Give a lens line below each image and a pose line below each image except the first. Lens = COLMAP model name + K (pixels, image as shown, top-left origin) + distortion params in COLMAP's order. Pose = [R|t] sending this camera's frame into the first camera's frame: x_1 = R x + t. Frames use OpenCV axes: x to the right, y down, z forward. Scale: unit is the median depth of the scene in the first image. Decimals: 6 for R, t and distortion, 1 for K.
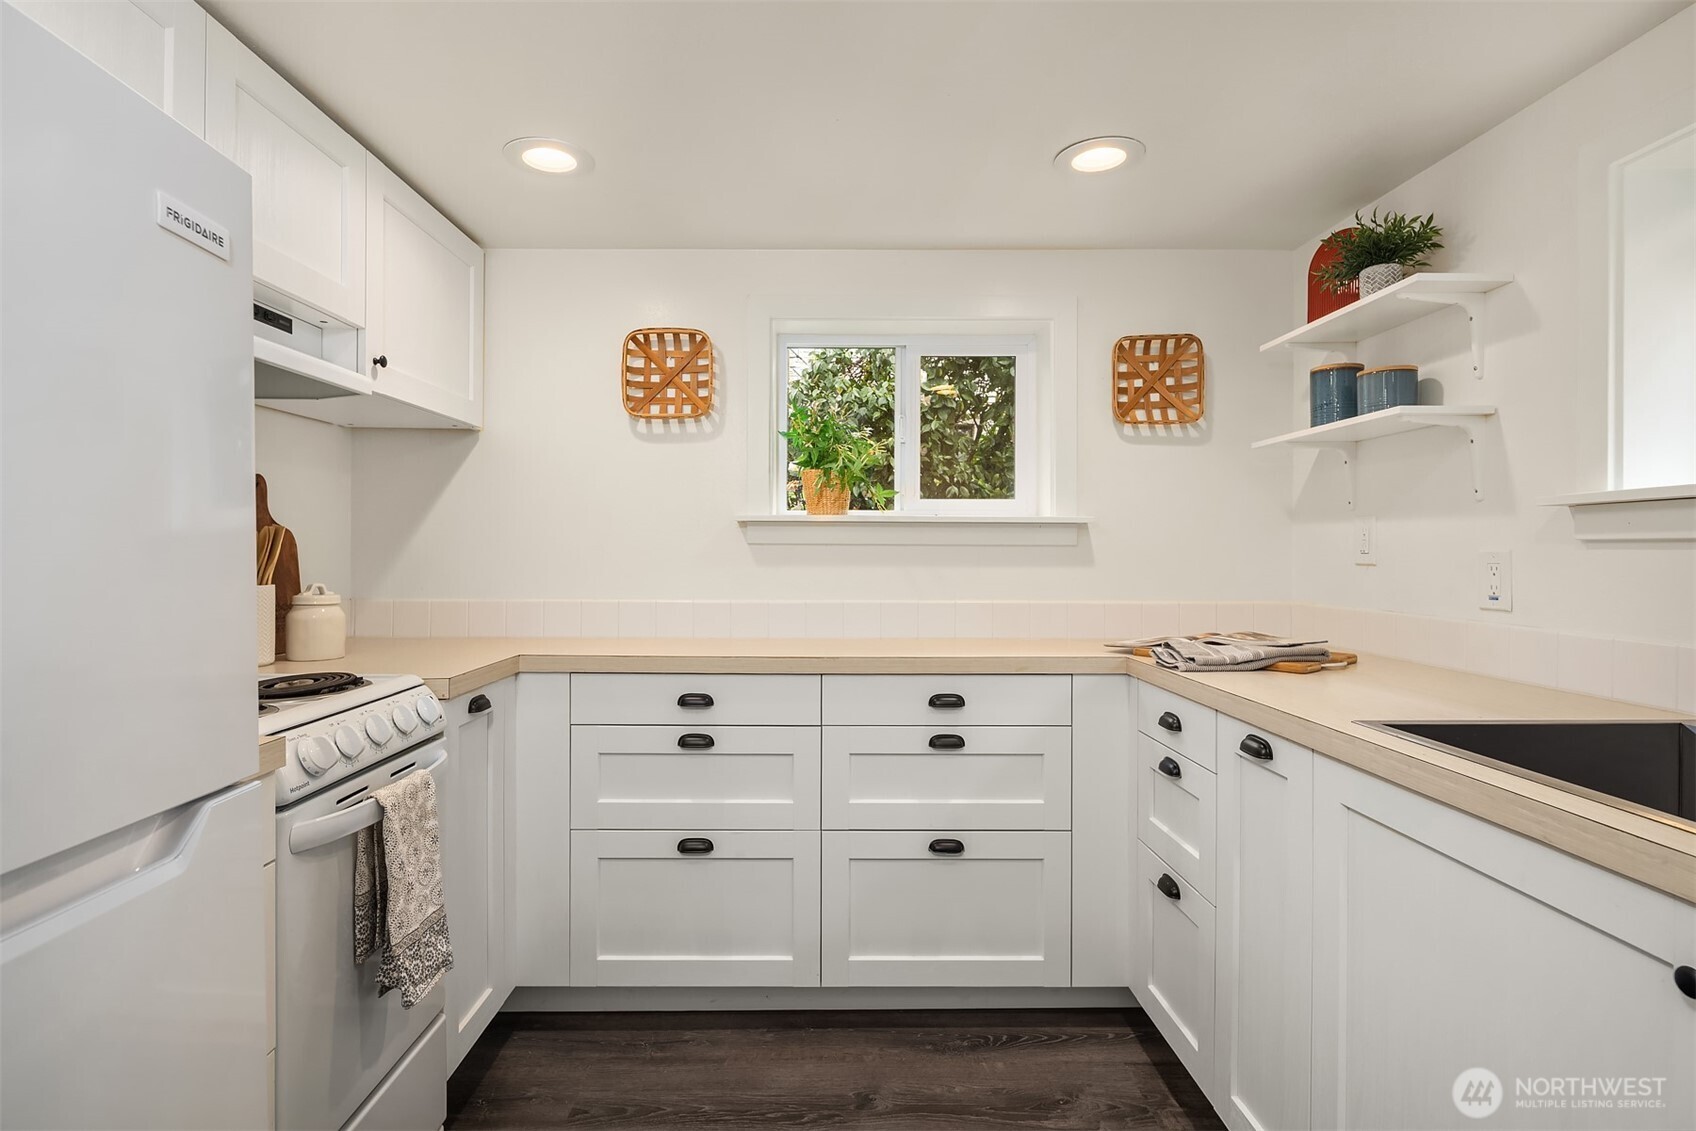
lens RADIAL K [[823.0, 0, 810.4], [0, 823.0, 550.7], [0, 0, 1]] dist [0.000632, -0.004506]
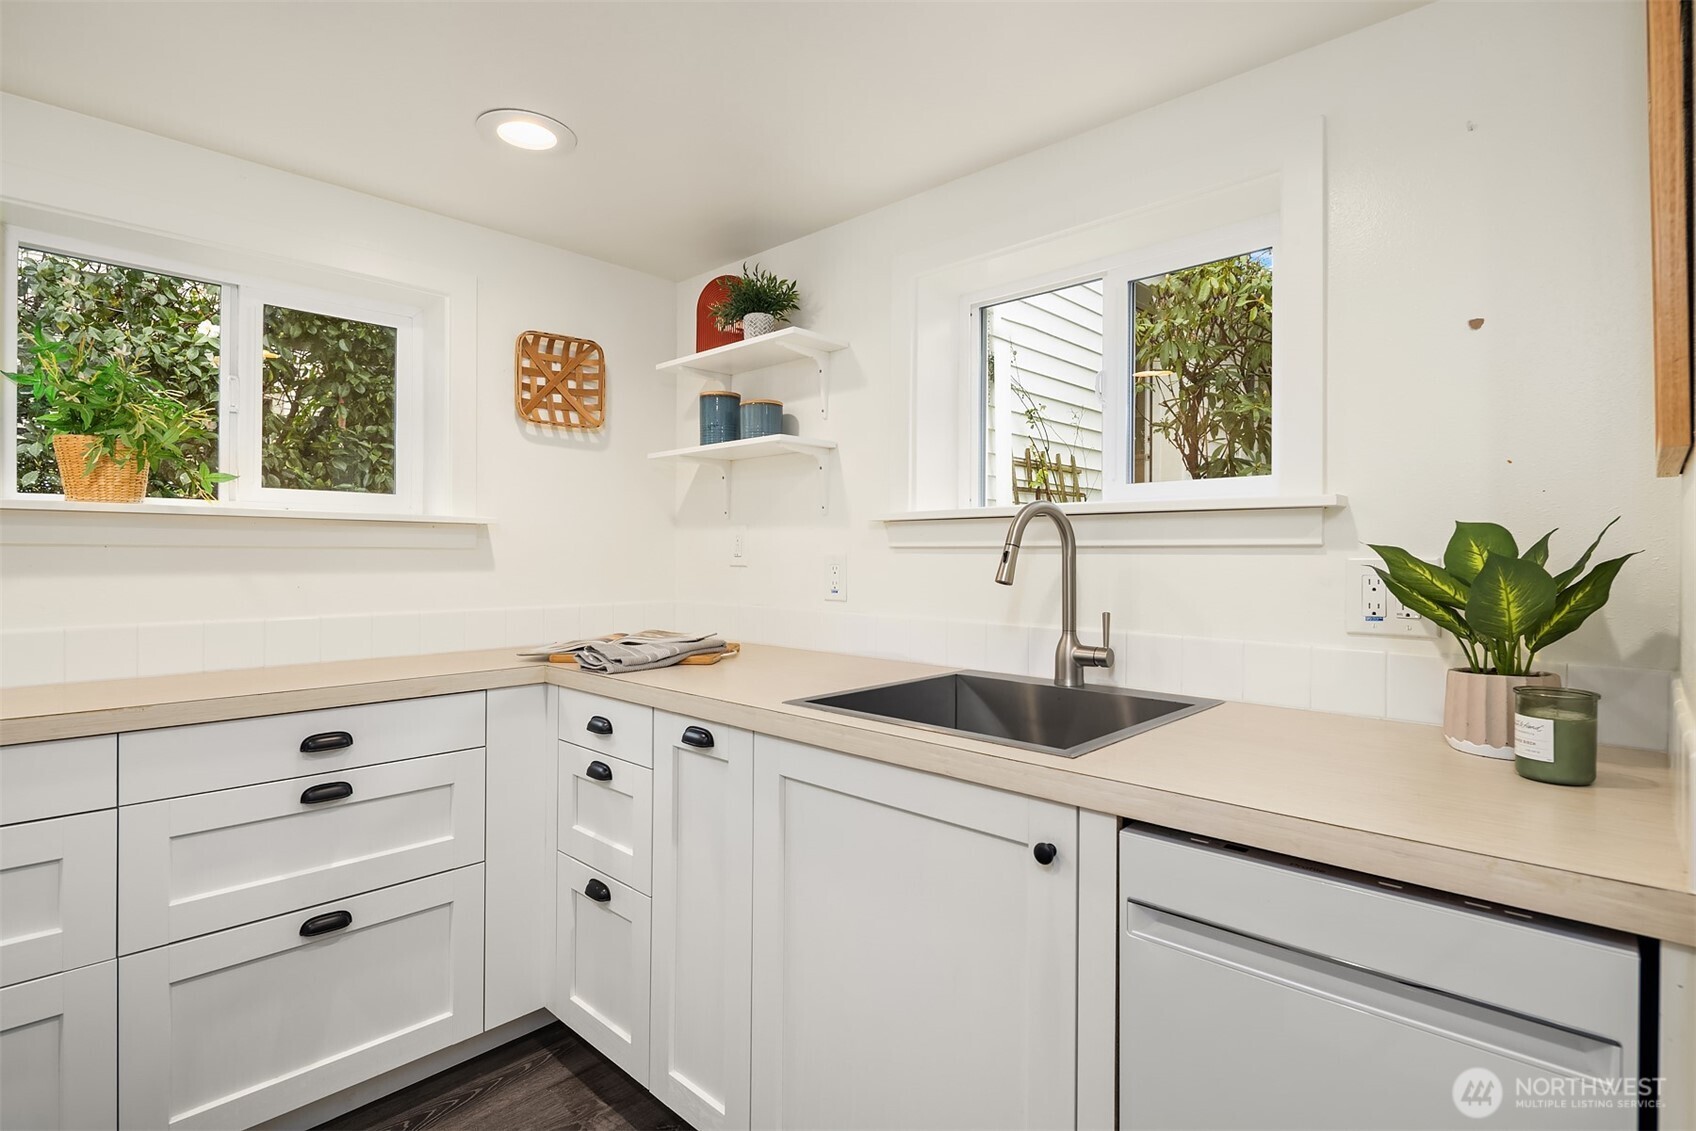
lens RADIAL K [[823.0, 0, 850.7], [0, 823.0, 554.1], [0, 0, 1]] dist [0.000632, -0.004506]
pose [[0.680216, -0.000296, 0.733011, -0.075317], [-0.001022, 0.999999, 0.001352, -0.001967], [-0.733011, -0.001669, 0.680215, 0.082765]]
